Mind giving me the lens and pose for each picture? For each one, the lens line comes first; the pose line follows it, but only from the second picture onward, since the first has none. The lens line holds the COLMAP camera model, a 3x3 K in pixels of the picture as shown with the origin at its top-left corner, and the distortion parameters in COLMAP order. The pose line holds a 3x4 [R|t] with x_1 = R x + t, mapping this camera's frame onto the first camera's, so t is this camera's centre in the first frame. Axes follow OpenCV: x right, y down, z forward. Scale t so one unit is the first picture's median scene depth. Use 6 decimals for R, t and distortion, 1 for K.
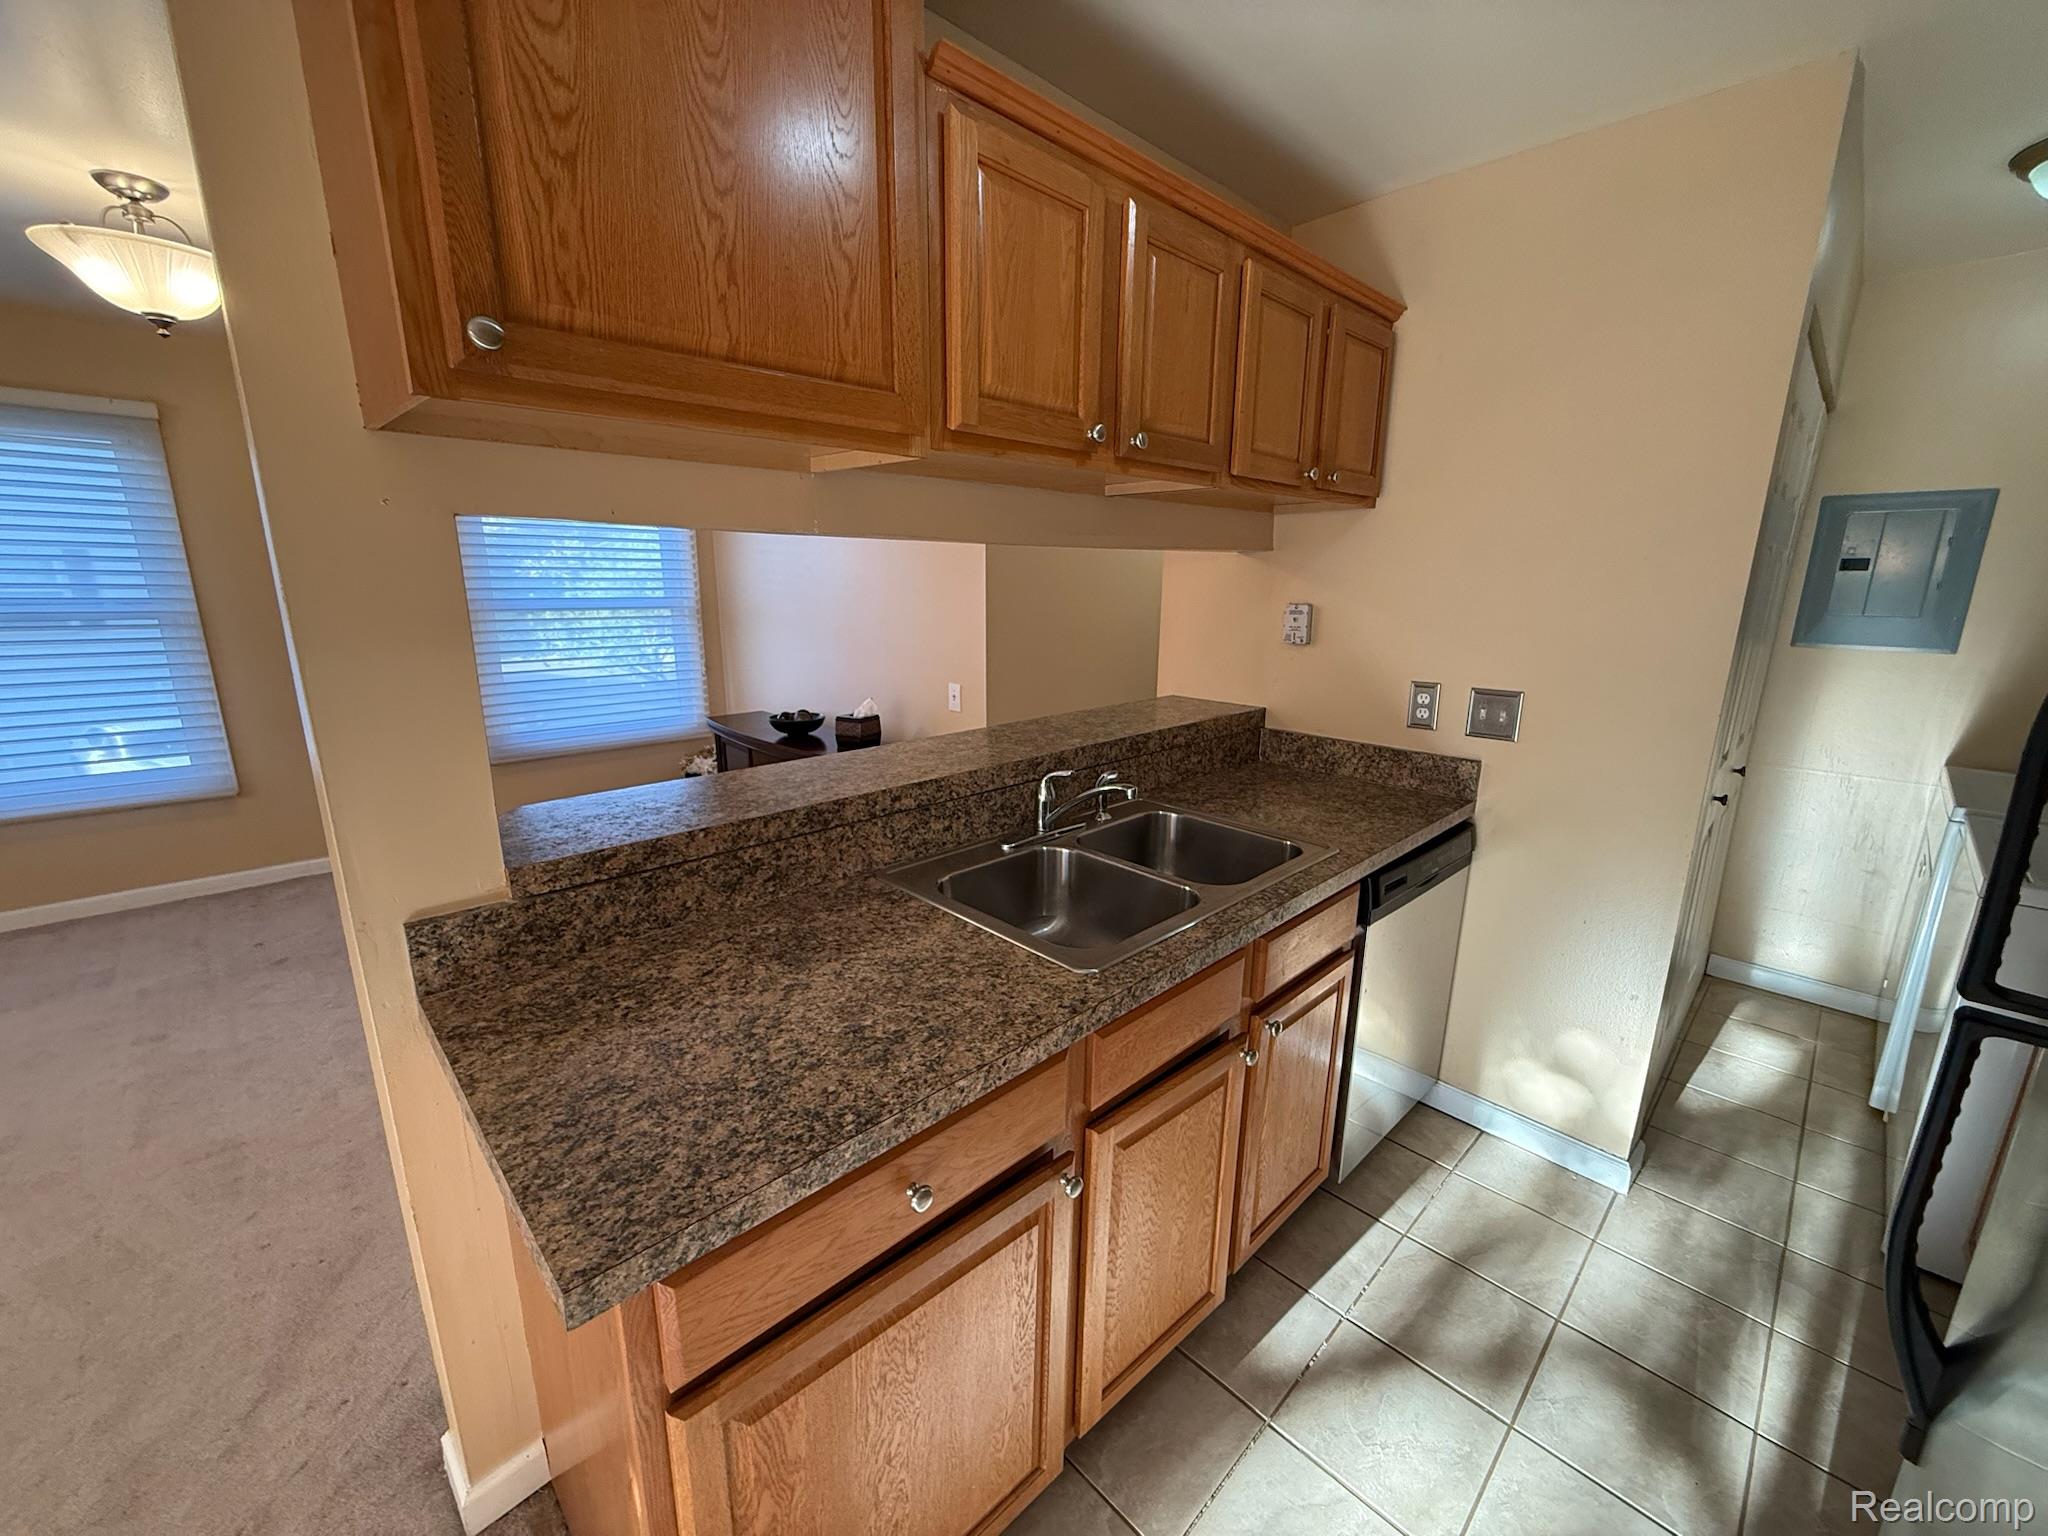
lens RADIAL K [[812.4, 0, 1024.8], [0, 812.4, 768.3], [0, 0, 1]] dist [-0.001629, -0.000458]
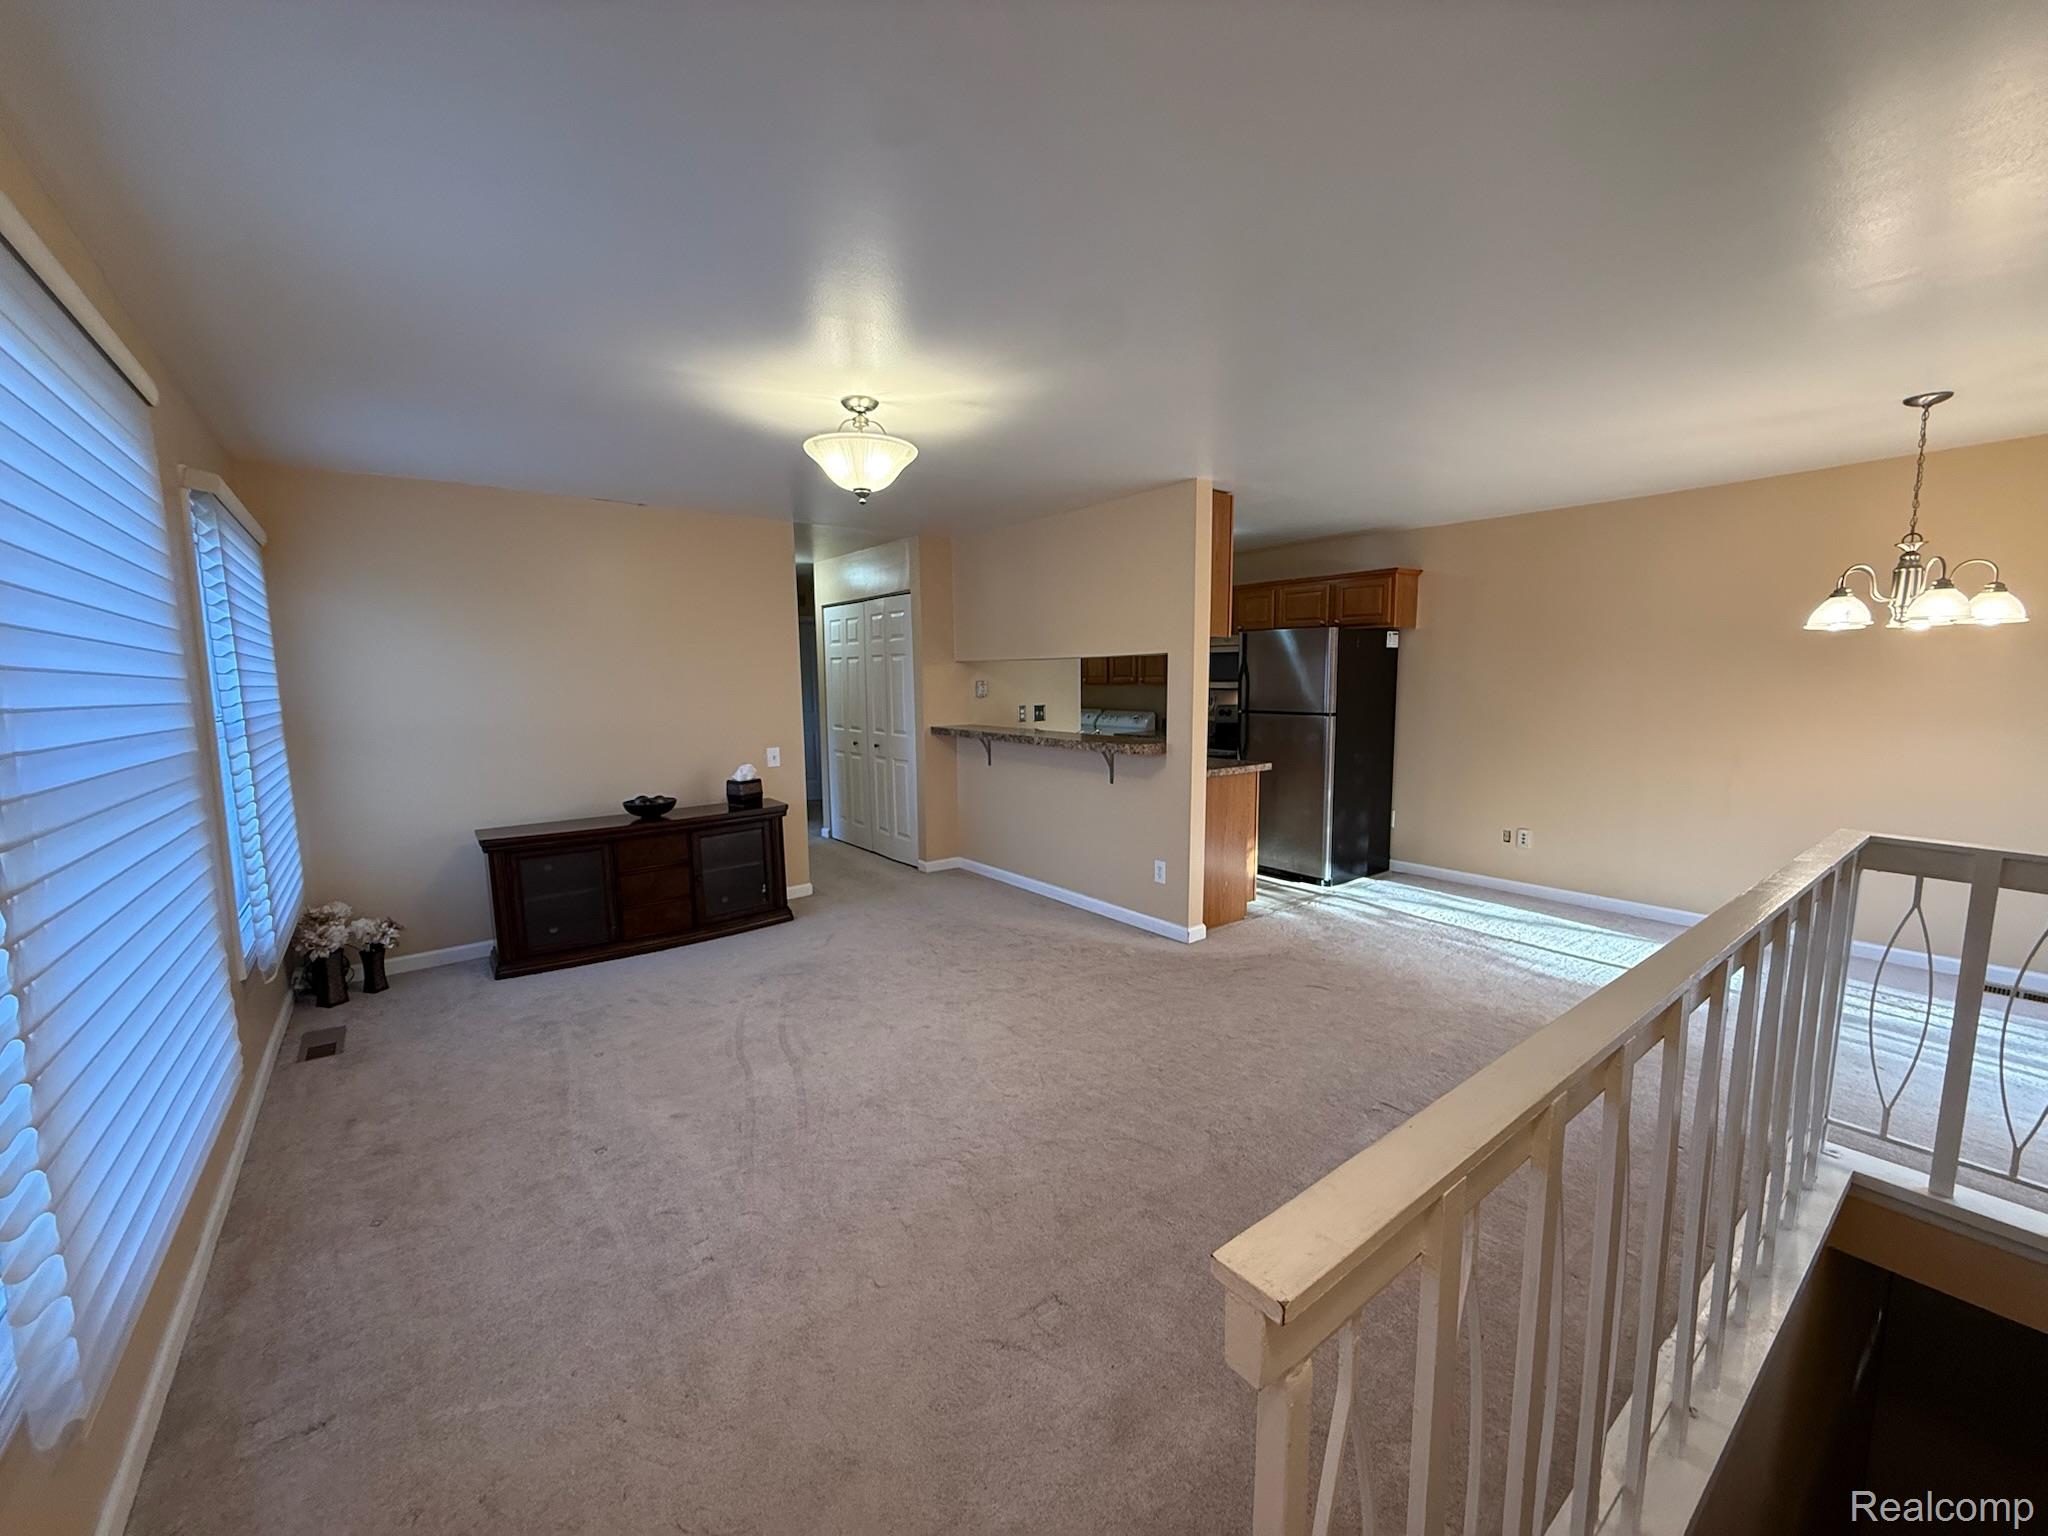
lens RADIAL K [[812.4, 0, 1025.5], [0, 812.4, 767.4], [0, 0, 1]] dist [-0.001629, -0.000458]
pose [[0.115601, -0.122746, 0.985682, -2.523848], [0.243915, 0.965459, 0.091621, -0.163408], [-0.962882, 0.229831, 0.141548, 0.653768]]
